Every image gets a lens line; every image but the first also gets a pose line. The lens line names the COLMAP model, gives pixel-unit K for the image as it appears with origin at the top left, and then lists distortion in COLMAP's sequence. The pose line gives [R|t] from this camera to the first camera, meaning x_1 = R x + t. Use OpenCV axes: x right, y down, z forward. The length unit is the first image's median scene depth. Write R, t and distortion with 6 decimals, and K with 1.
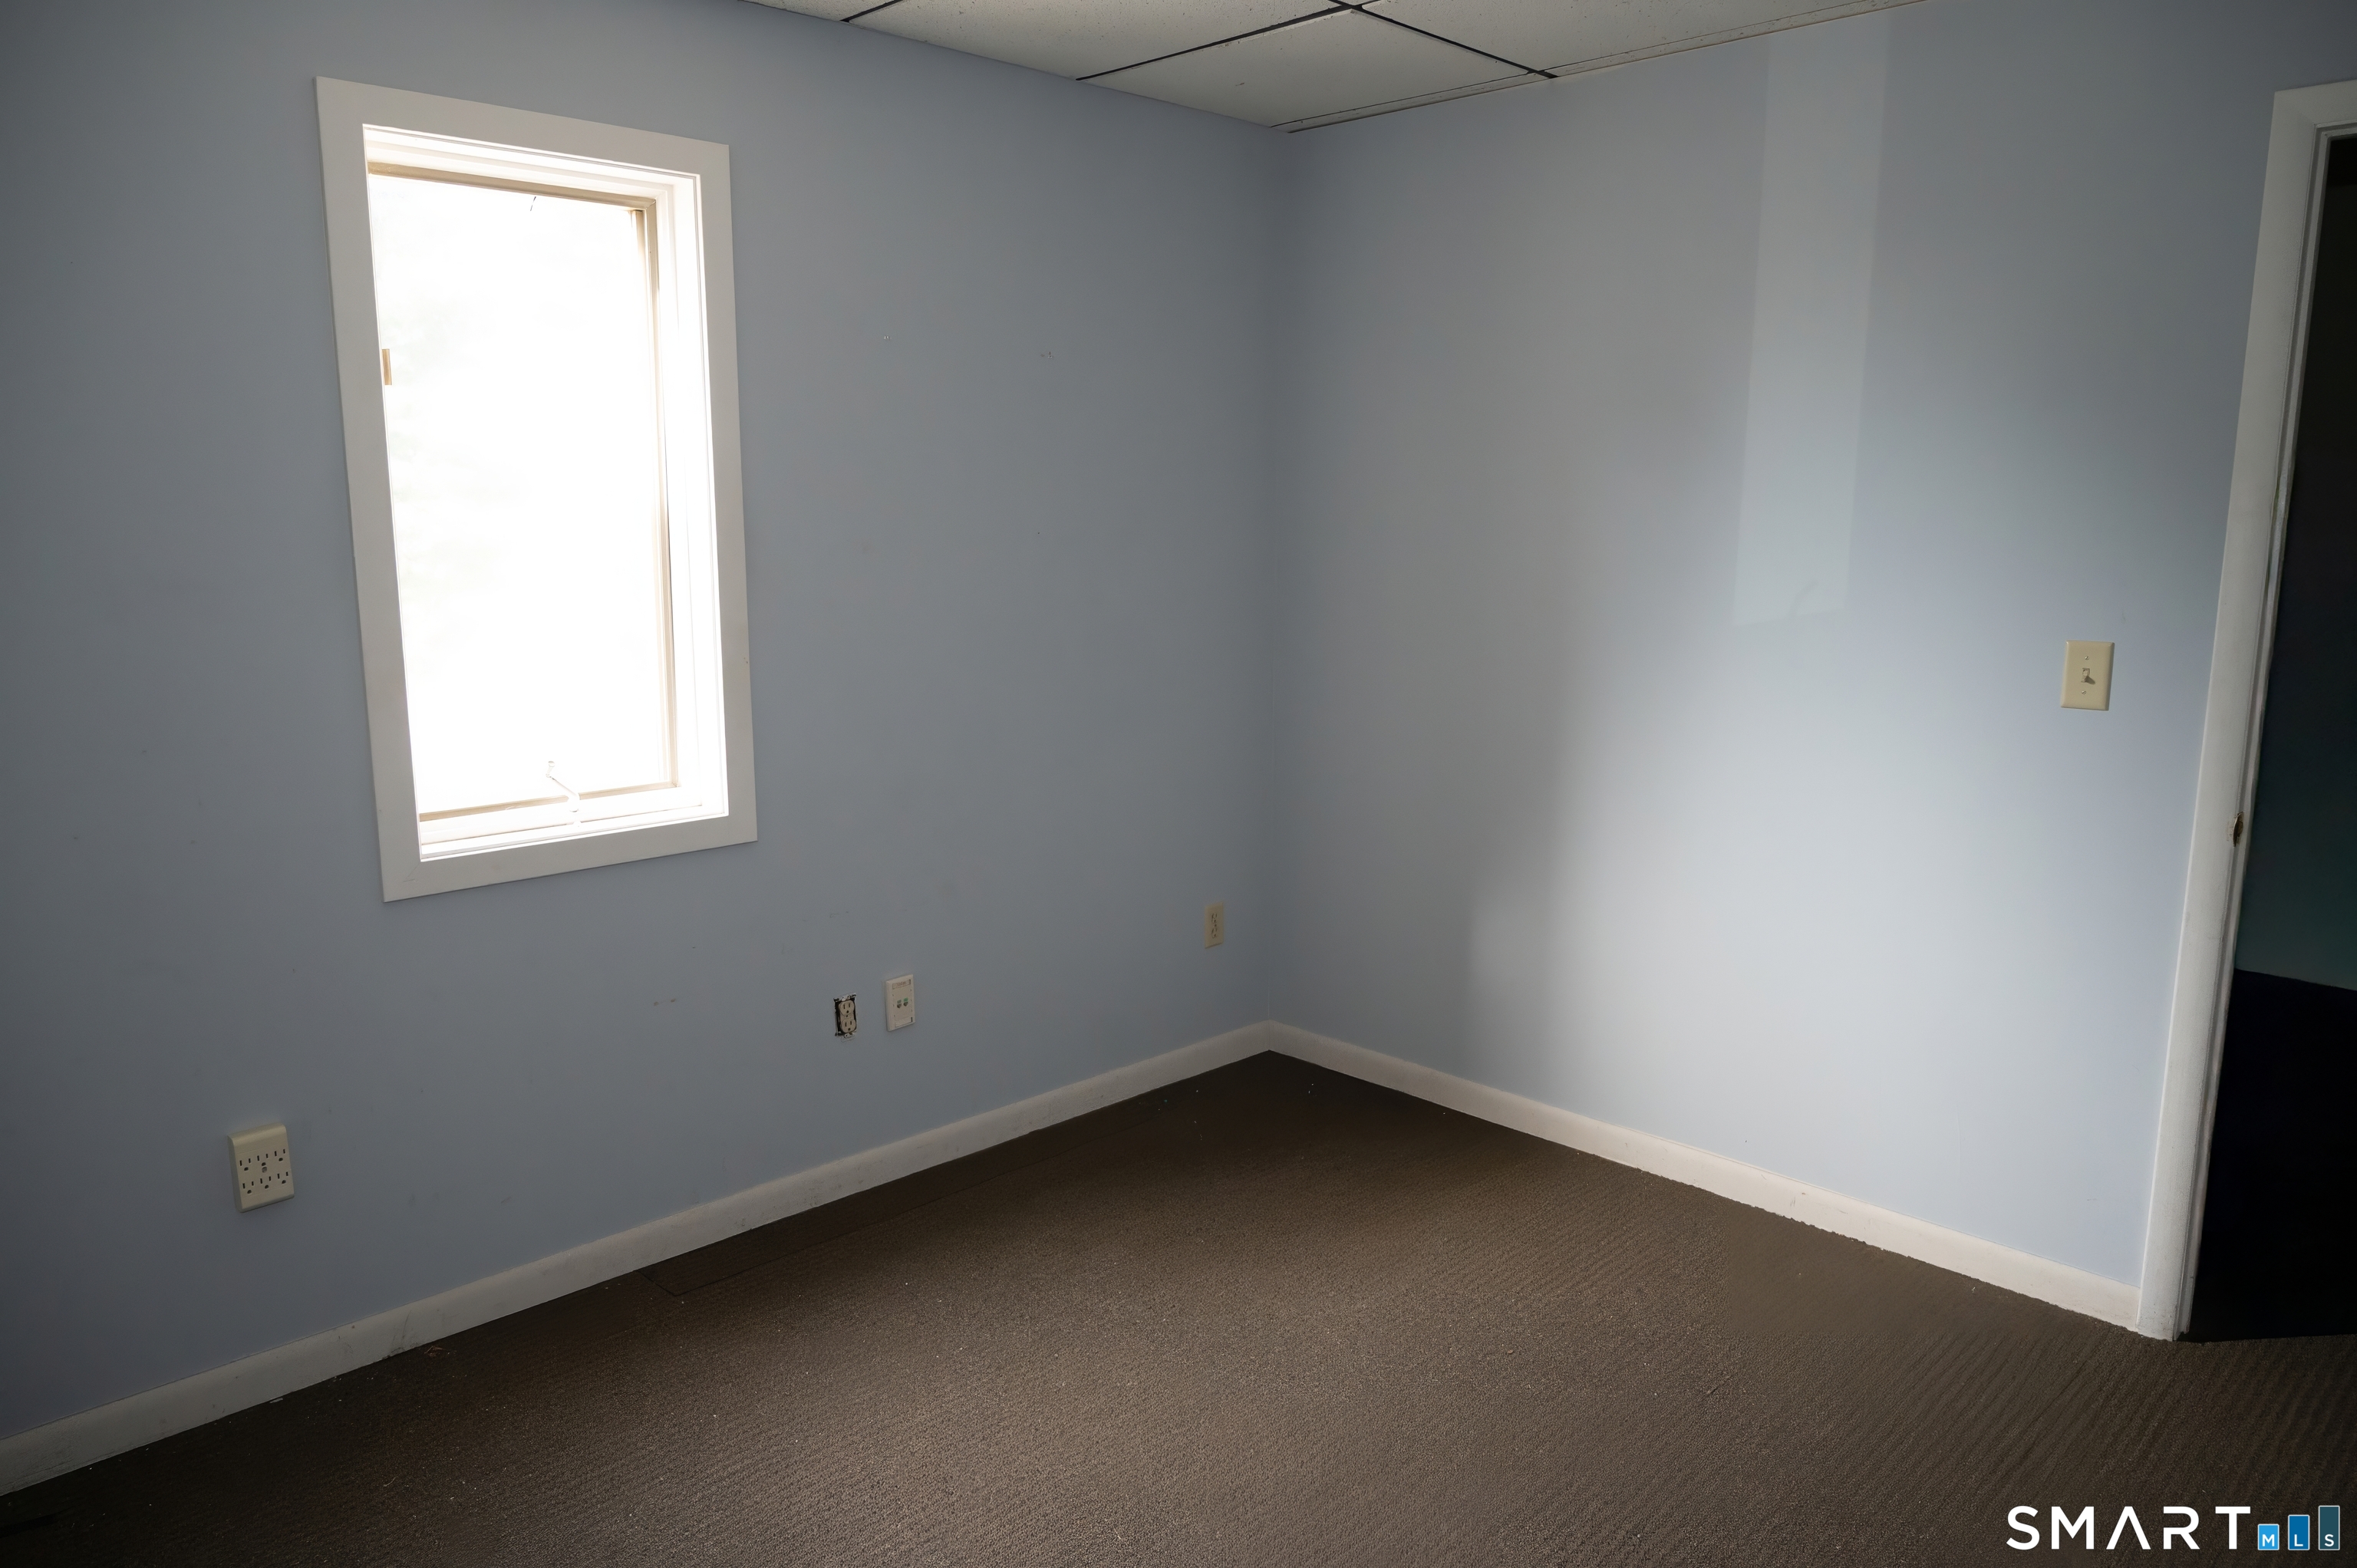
lens RADIAL K [[1593.7, 0, 1172.8], [0, 1593.7, 783.8], [0, 0, 1]] dist [-0.003333, -0.002709]
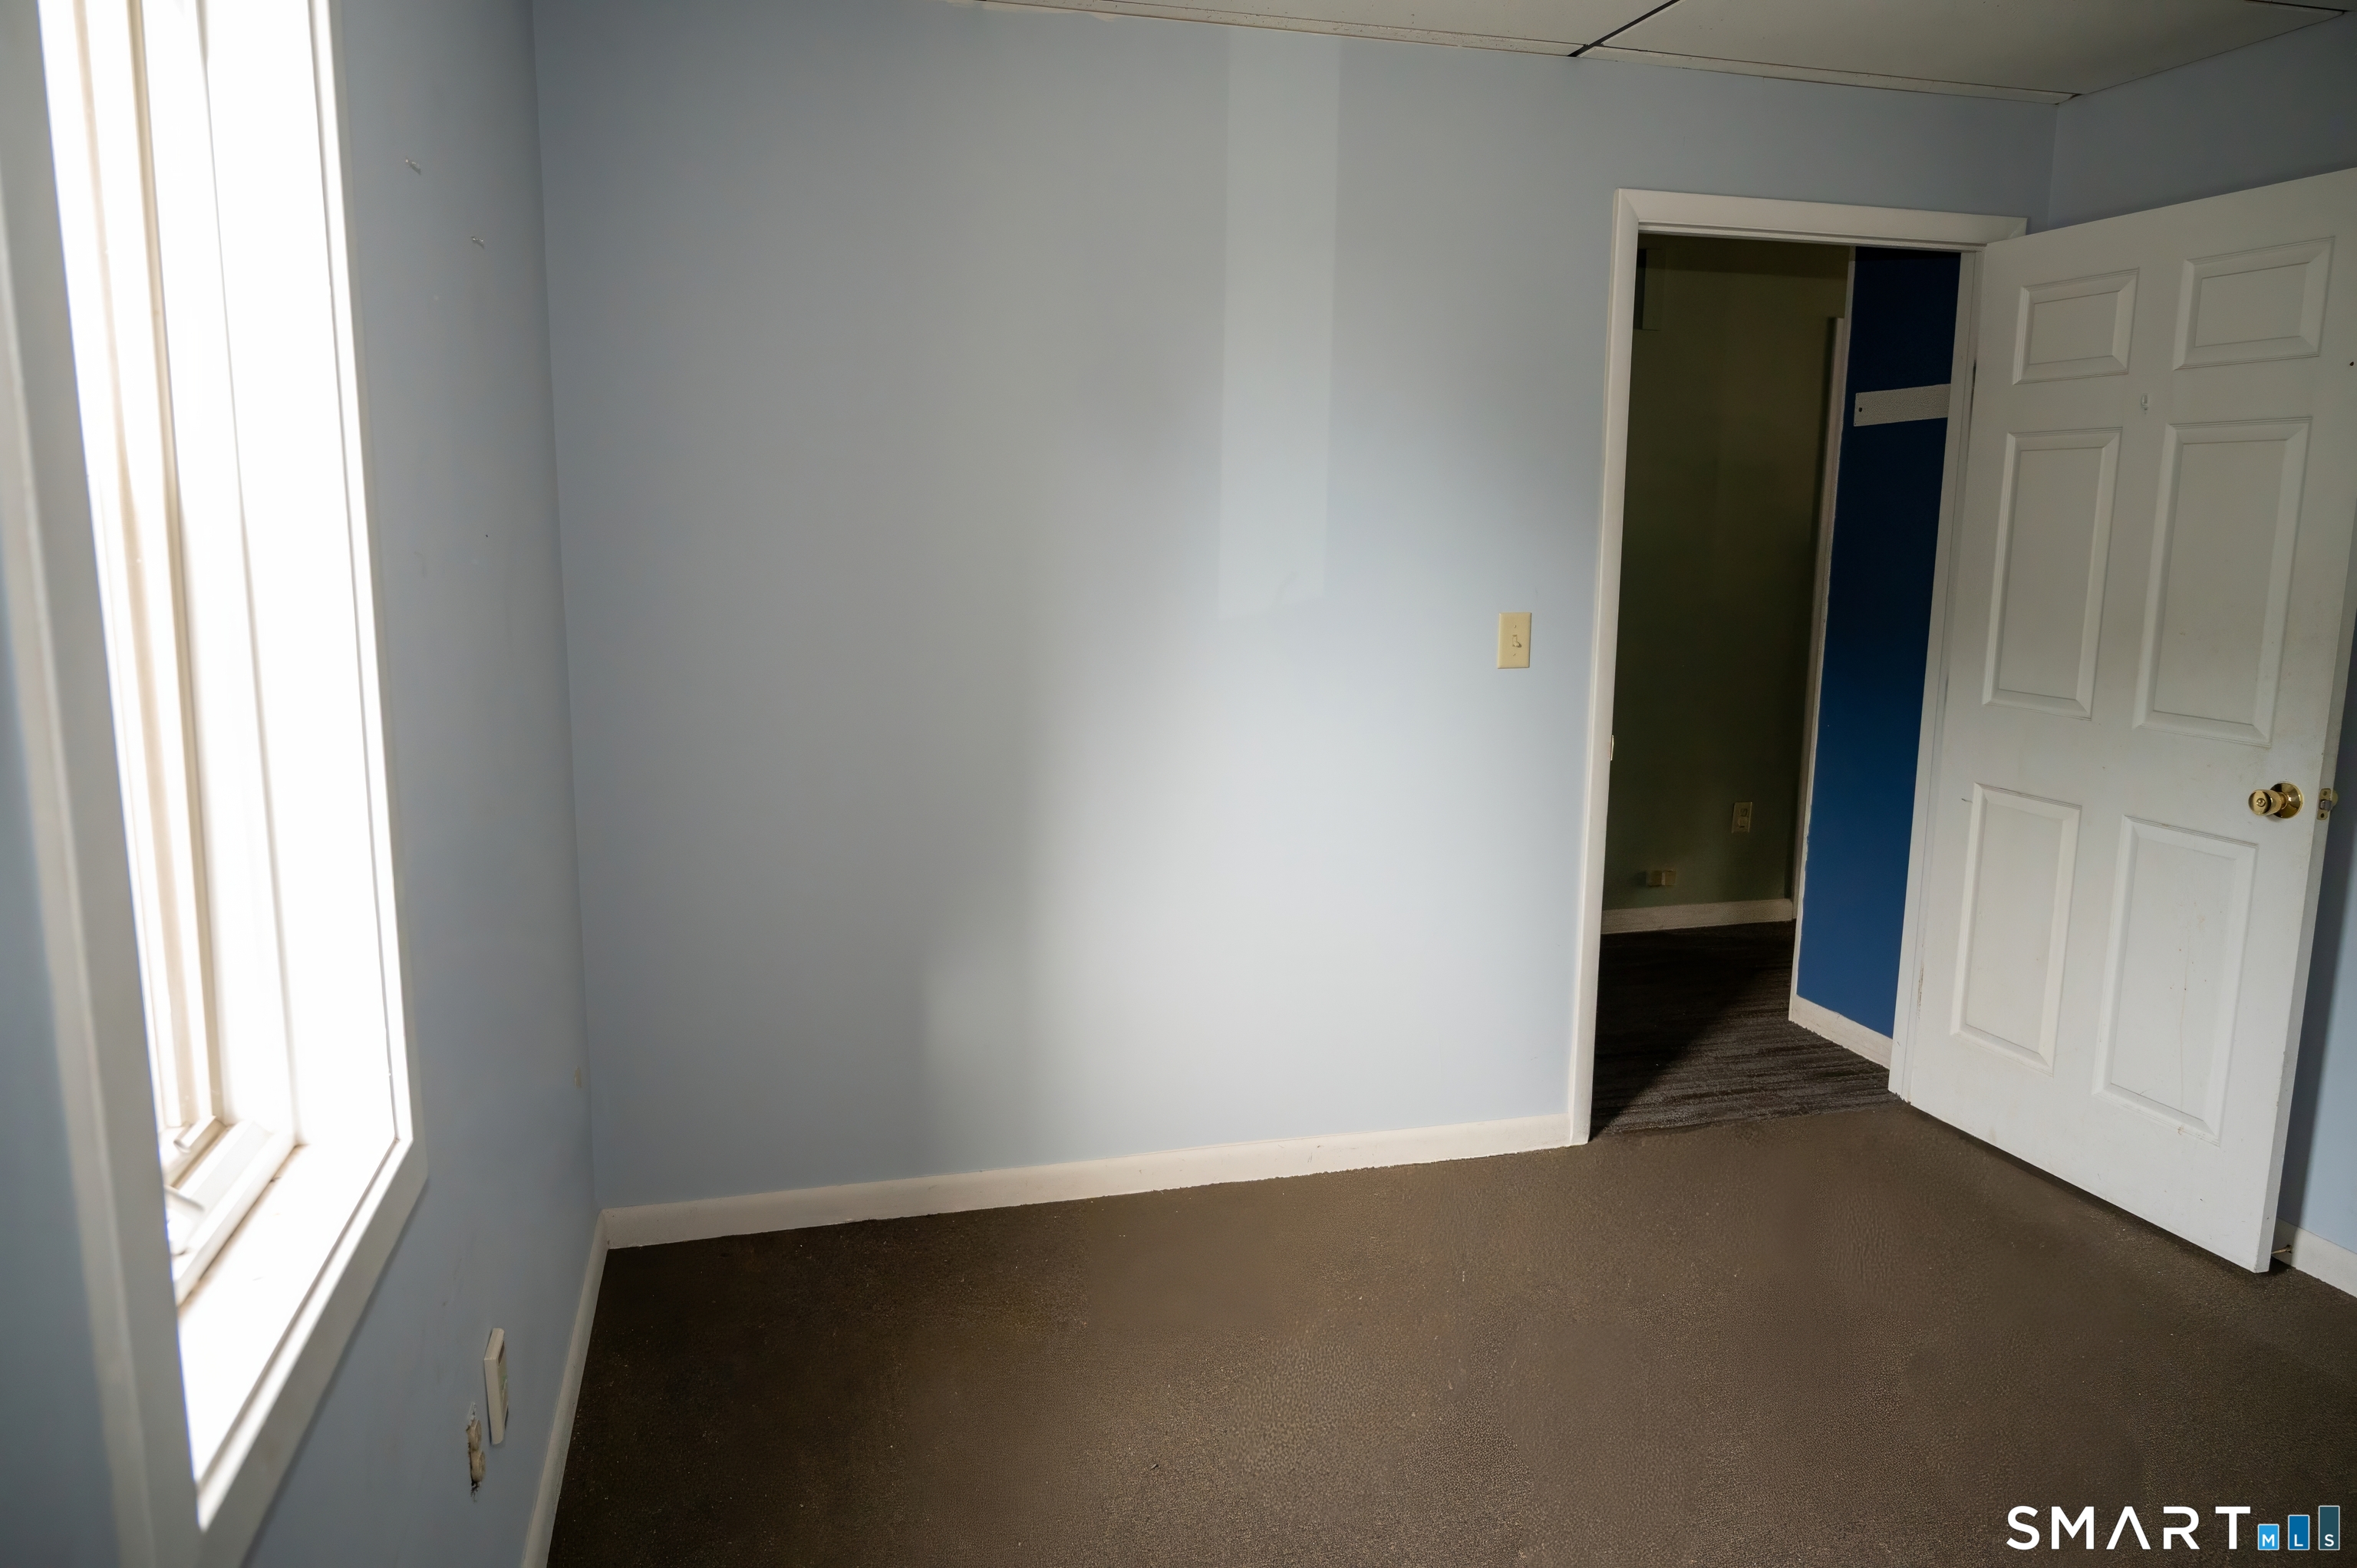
lens RADIAL K [[1593.7, 0, 1173.1], [0, 1593.7, 785.6], [0, 0, 1]] dist [-0.003333, -0.002709]
pose [[0.484171, -0.148732, 0.862240, -0.530219], [0.142133, 0.985727, 0.090221, -0.090056], [-0.863352, 0.078870, 0.498400, 0.529228]]
